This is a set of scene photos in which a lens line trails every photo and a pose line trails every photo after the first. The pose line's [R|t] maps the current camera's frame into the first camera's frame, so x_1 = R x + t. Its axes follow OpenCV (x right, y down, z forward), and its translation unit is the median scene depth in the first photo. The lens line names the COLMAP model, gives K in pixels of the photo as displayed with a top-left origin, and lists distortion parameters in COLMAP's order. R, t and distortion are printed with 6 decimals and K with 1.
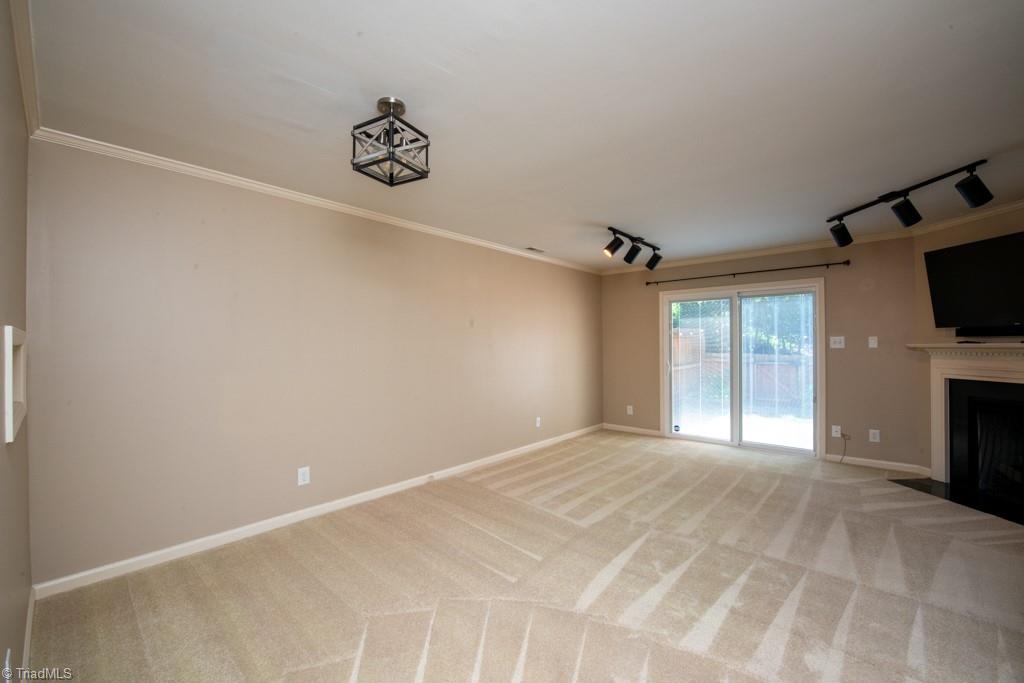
lens RADIAL K [[409.7, 0, 508.5], [0, 409.7, 343.7], [0, 0, 1]] dist [-0.020894, -0.000638]
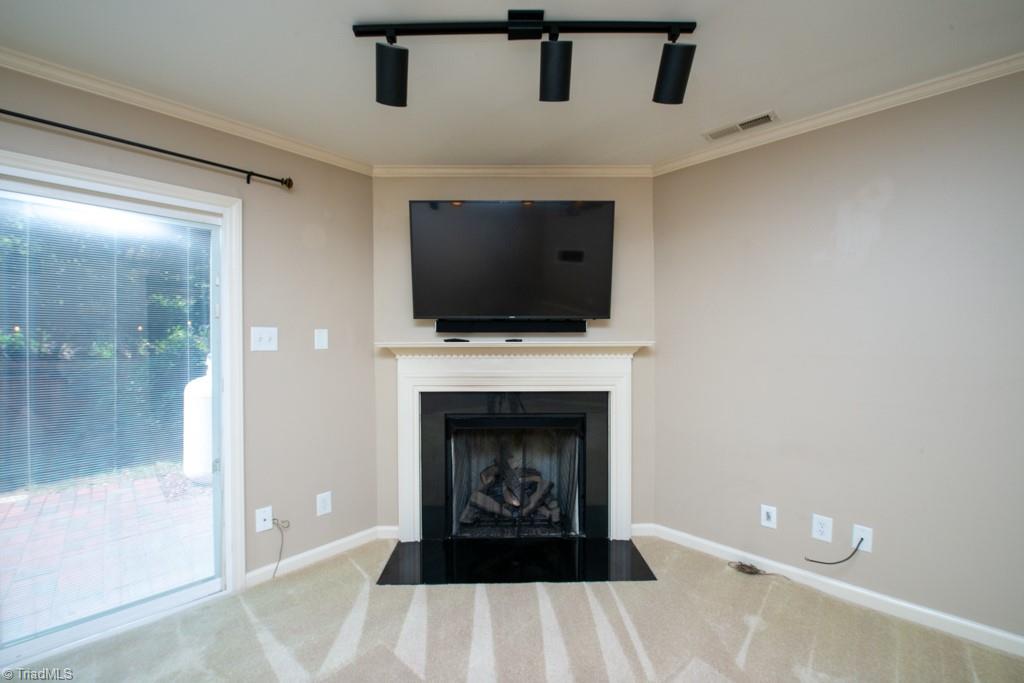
lens RADIAL K [[395.6, 0, 512.0], [0, 395.6, 341.5], [0, 0, 1]] dist [-0.030488, 0.000016]
pose [[0.024945, -0.000698, 0.999689, 0.410438], [-0.003176, 0.999995, 0.000778, -0.001901], [-0.999684, -0.003195, 0.024943, 0.815797]]
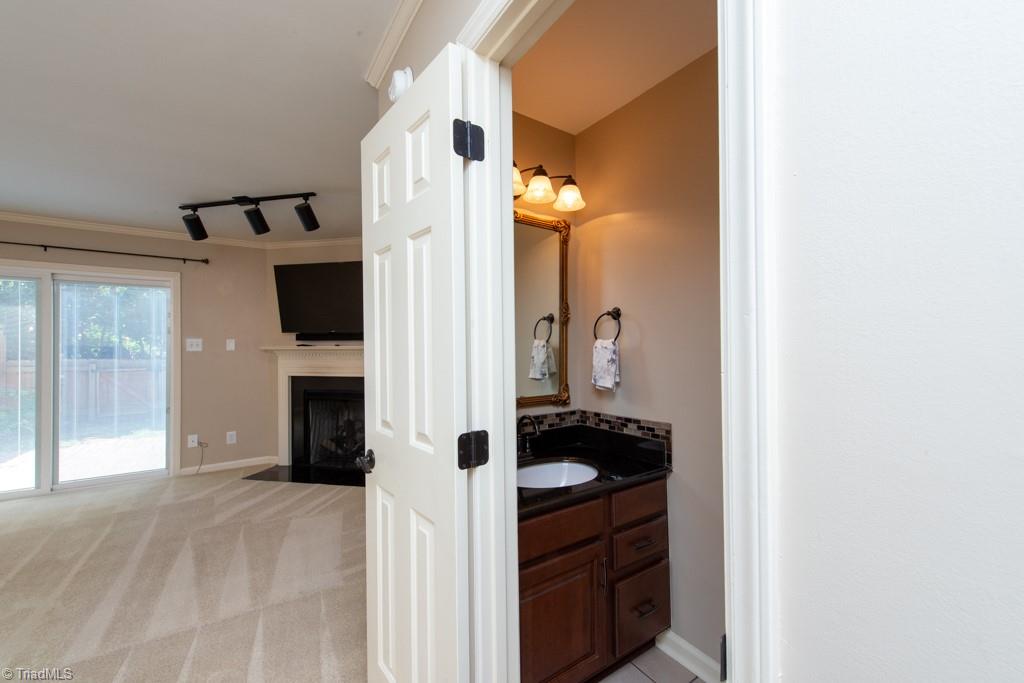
lens RADIAL K [[396.9, 0, 512.0], [0, 396.9, 341.5], [0, 0, 1]] dist [0.000878, -0.000225]
pose [[0.237520, 0.011802, 0.971311, 0.118138], [-0.000276, 0.999927, -0.012083, -0.000235], [-0.971383, 0.002602, 0.237506, 0.085638]]
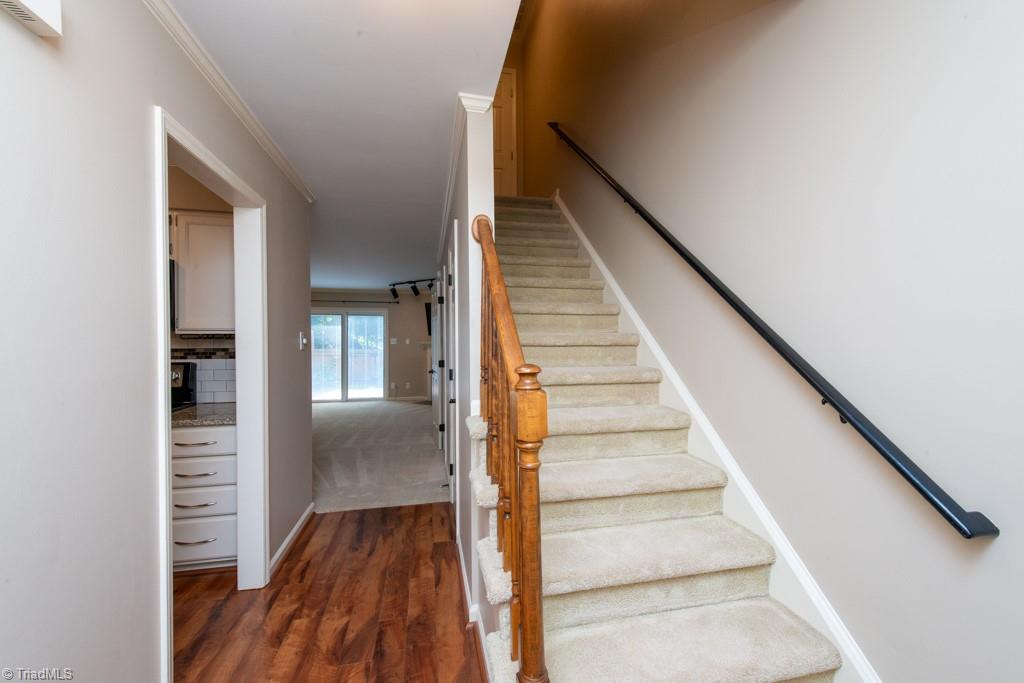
lens RADIAL K [[396.9, 0, 512.0], [0, 396.9, 341.5], [0, 0, 1]] dist [0.000878, -0.000225]
pose [[0.579323, 0.005164, 0.815082, -0.543526], [-0.004901, 0.999984, -0.002851, 0.000334], [-0.815083, -0.002343, 0.579339, -0.746556]]
